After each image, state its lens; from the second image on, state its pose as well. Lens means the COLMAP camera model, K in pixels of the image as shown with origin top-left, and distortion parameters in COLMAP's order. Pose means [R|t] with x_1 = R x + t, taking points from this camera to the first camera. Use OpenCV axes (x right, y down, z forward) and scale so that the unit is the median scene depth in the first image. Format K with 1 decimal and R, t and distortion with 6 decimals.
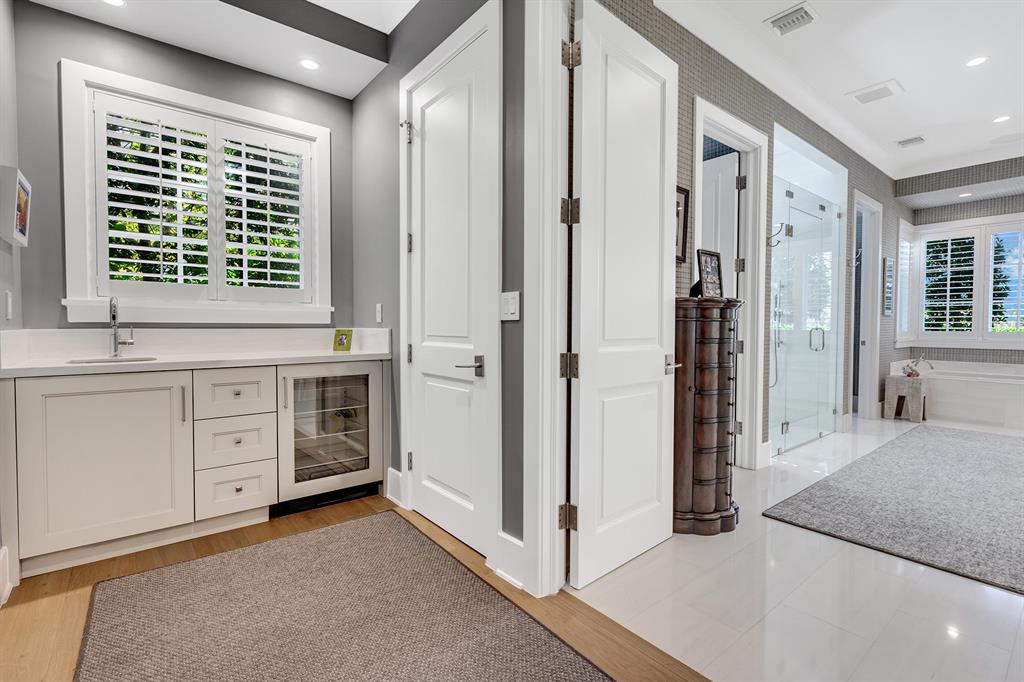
lens RADIAL K [[466.5, 0, 519.5], [0, 466.5, 338.6], [0, 0, 1]] dist [-0.002569, -0.000591]
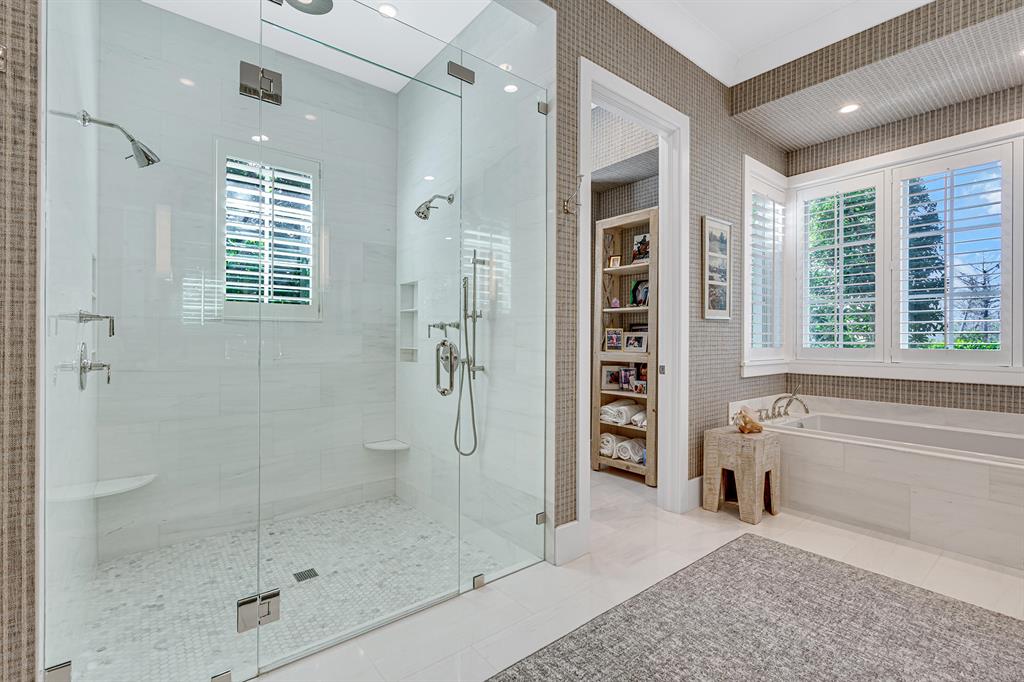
lens RADIAL K [[466.5, 0, 504.5], [0, 466.5, 341.3], [0, 0, 1]] dist [-0.002569, -0.000591]
pose [[0.999960, -0.002390, -0.008673, 0.531549], [0.002180, 0.999706, -0.024159, -0.011051], [0.008728, 0.024139, 0.999671, 0.427560]]
